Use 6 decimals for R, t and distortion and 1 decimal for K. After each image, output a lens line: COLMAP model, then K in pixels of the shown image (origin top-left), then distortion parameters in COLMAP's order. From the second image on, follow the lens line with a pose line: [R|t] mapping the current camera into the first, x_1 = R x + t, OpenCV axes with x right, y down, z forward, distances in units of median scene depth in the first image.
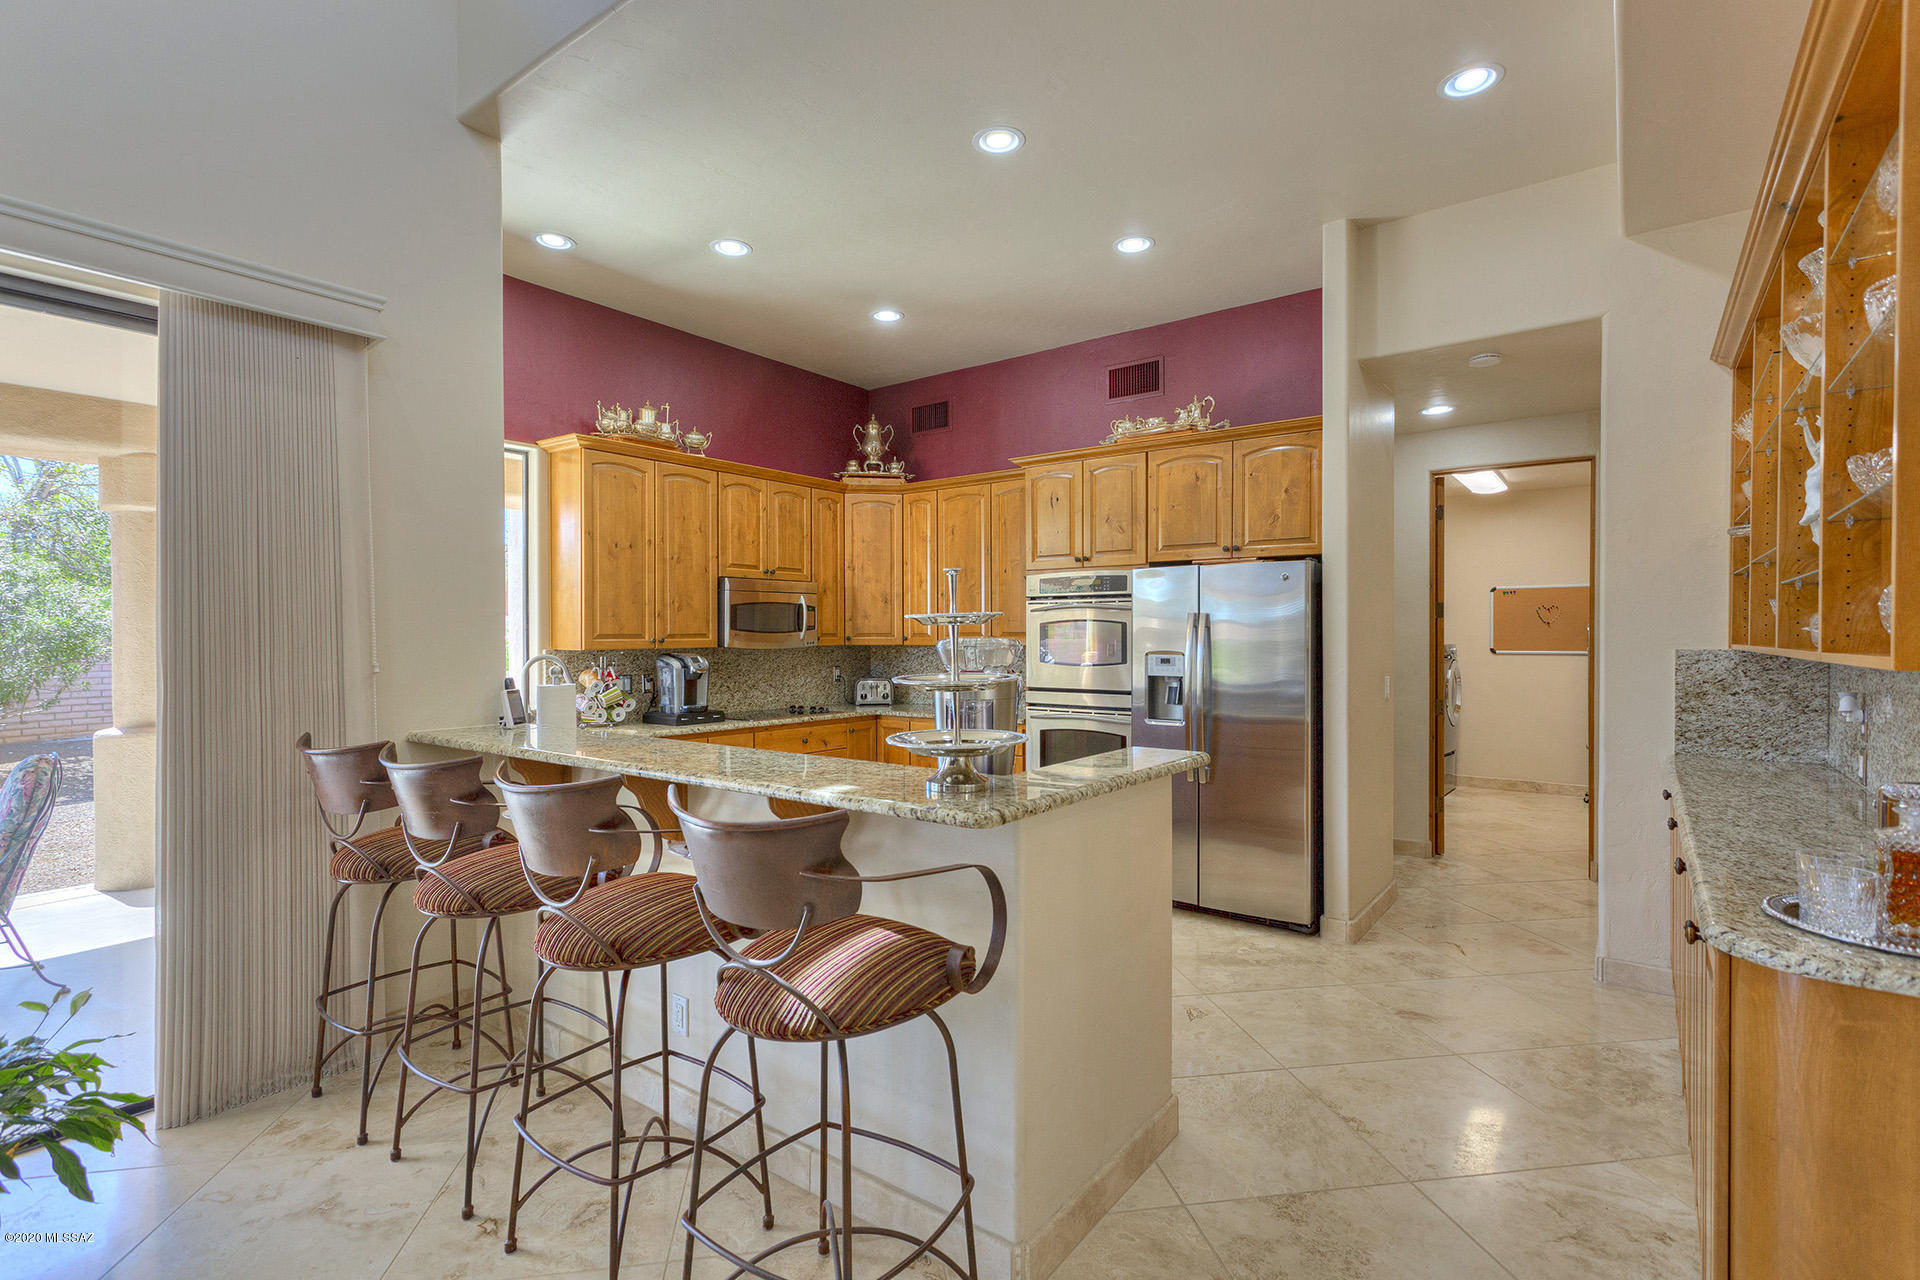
lens RADIAL K [[894.6, 0, 953.5], [0, 894.6, 642.6], [0, 0, 1]] dist [0.001995, 0.000927]
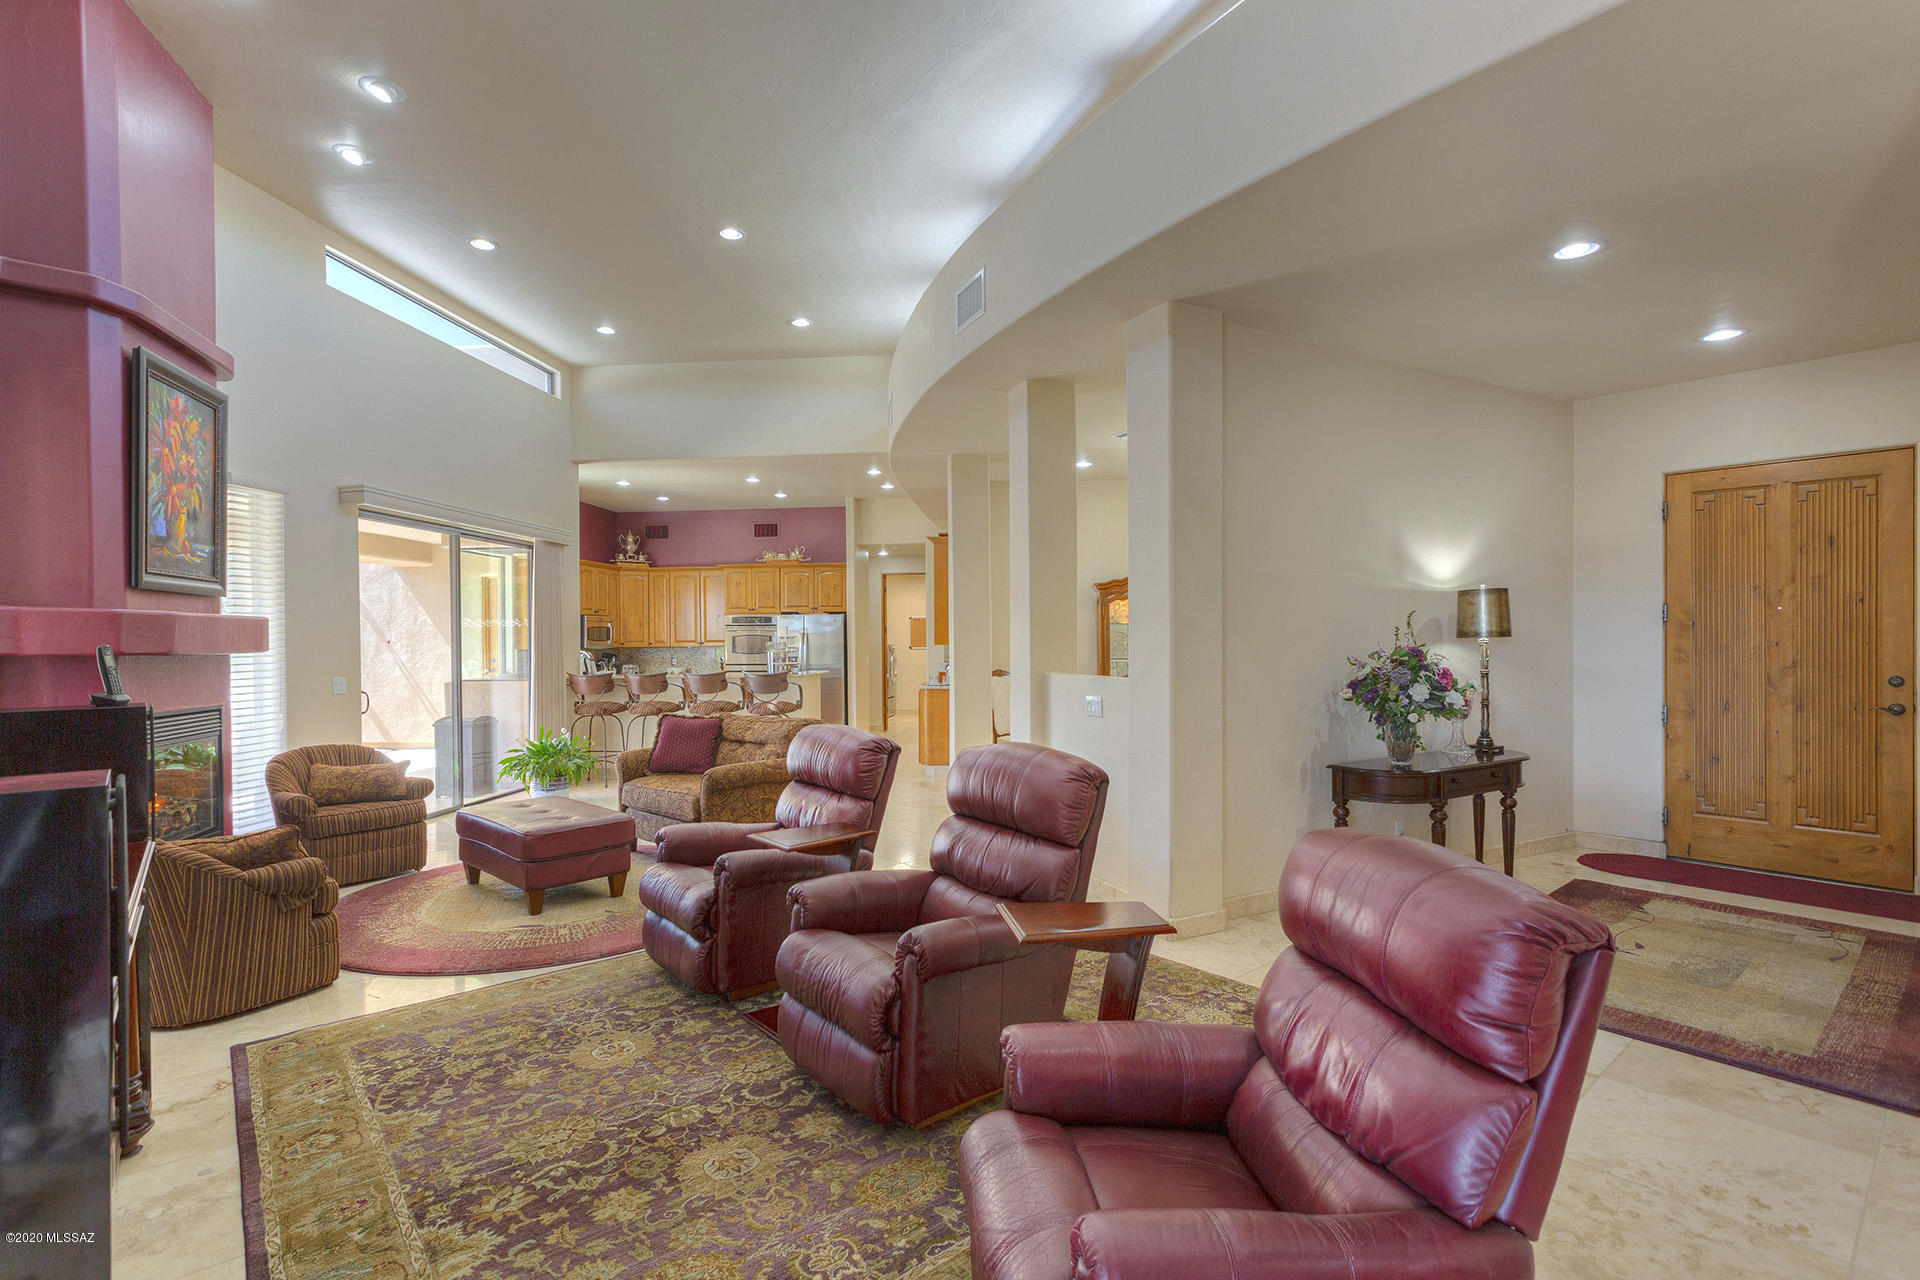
lens RADIAL K [[894.6, 0, 953.5], [0, 894.6, 642.6], [0, 0, 1]] dist [0.001995, 0.000927]
pose [[0.849507, -0.003999, 0.527563, -0.644072], [0.010853, 0.999892, -0.009897, 0.024252], [-0.527466, 0.014134, 0.849458, -1.284918]]
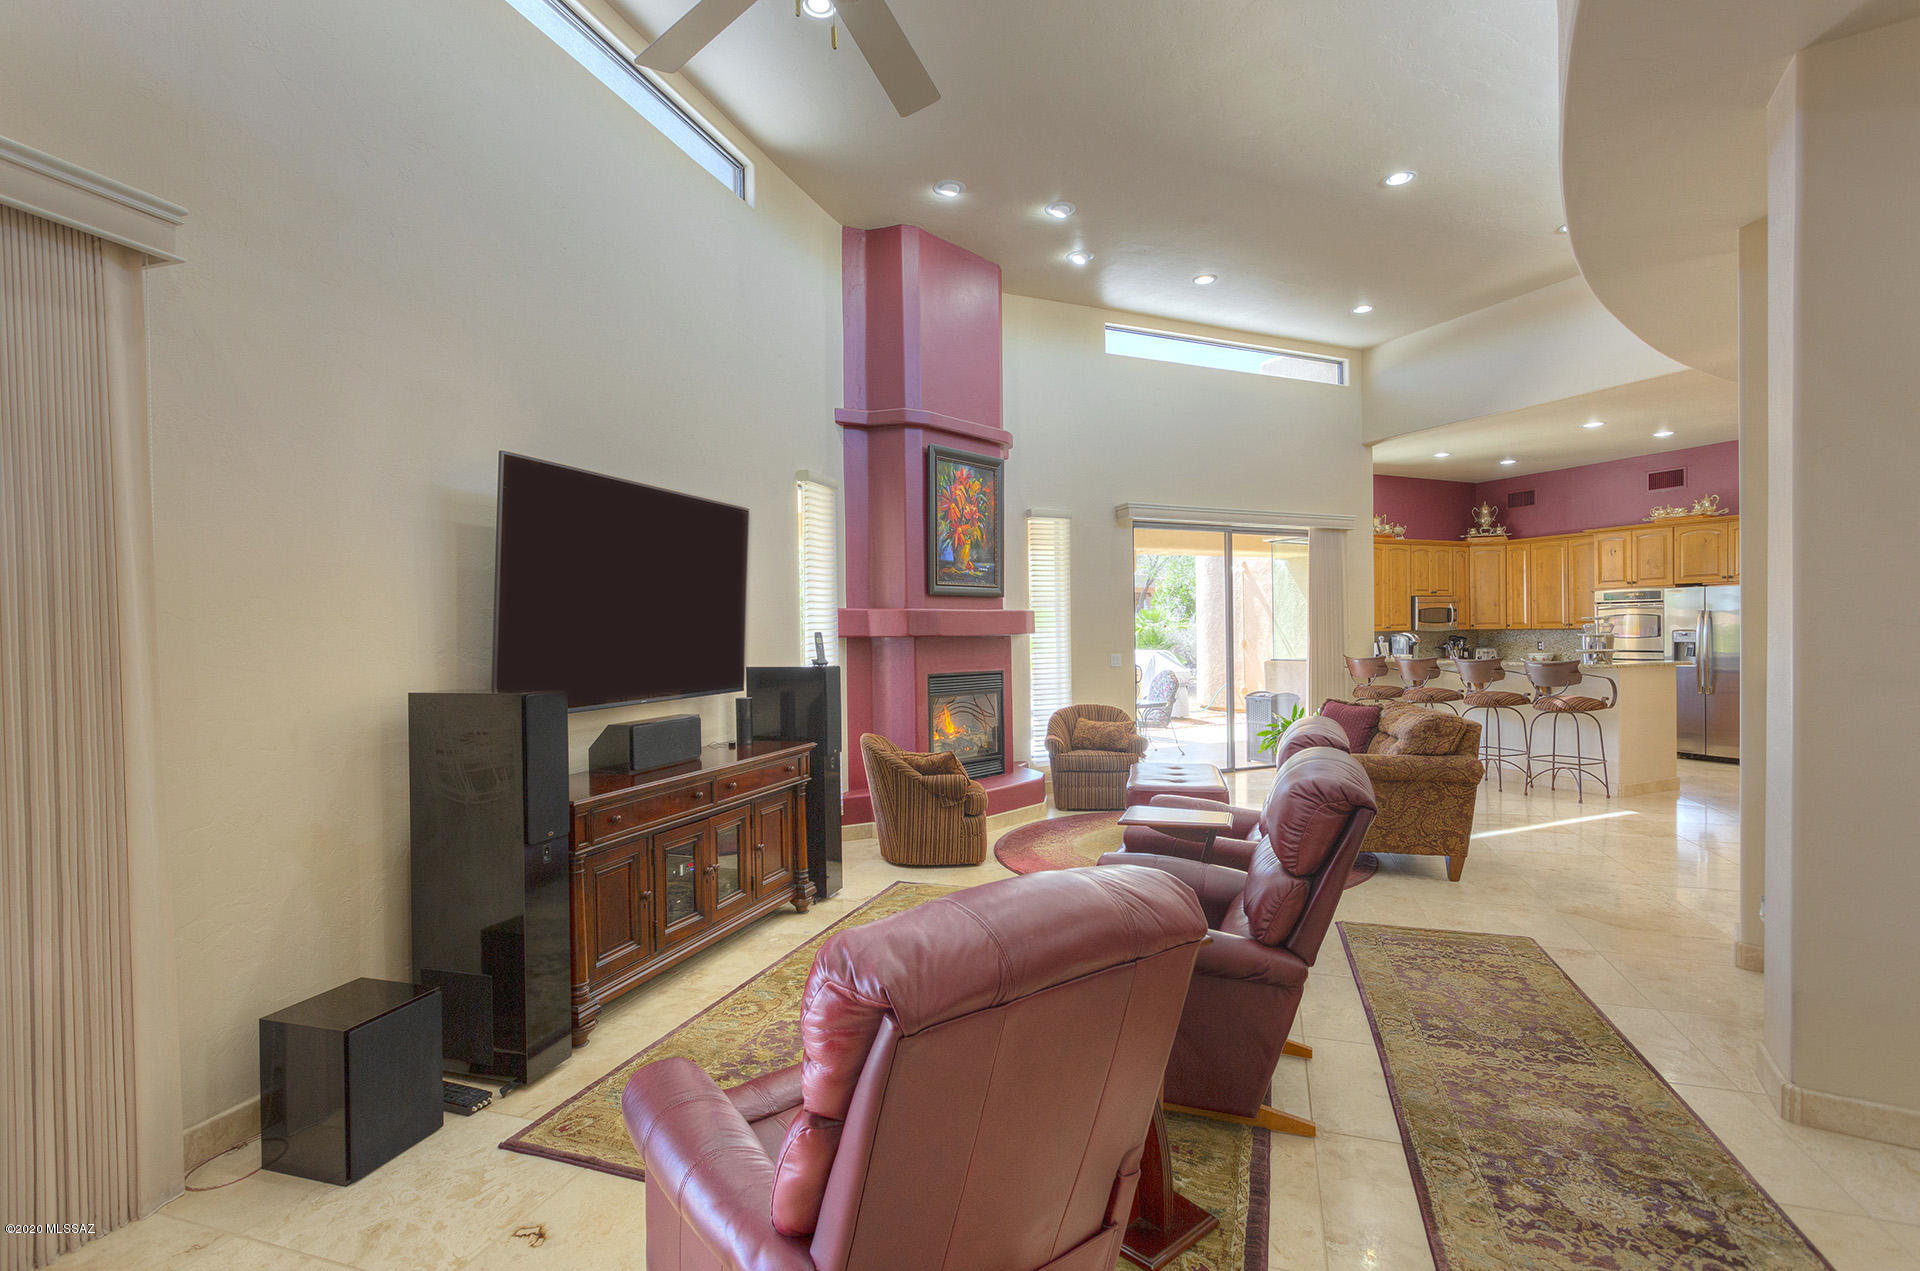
lens RADIAL K [[902.6, 0, 960.0], [0, 902.6, 635.5], [0, 0, 1]] dist [0.009654, 0.000088]
pose [[0.887618, -0.004360, -0.460560, -0.231540], [0.002671, 0.999987, -0.004318, 0.023844], [0.460573, 0.002602, 0.887618, -1.347263]]
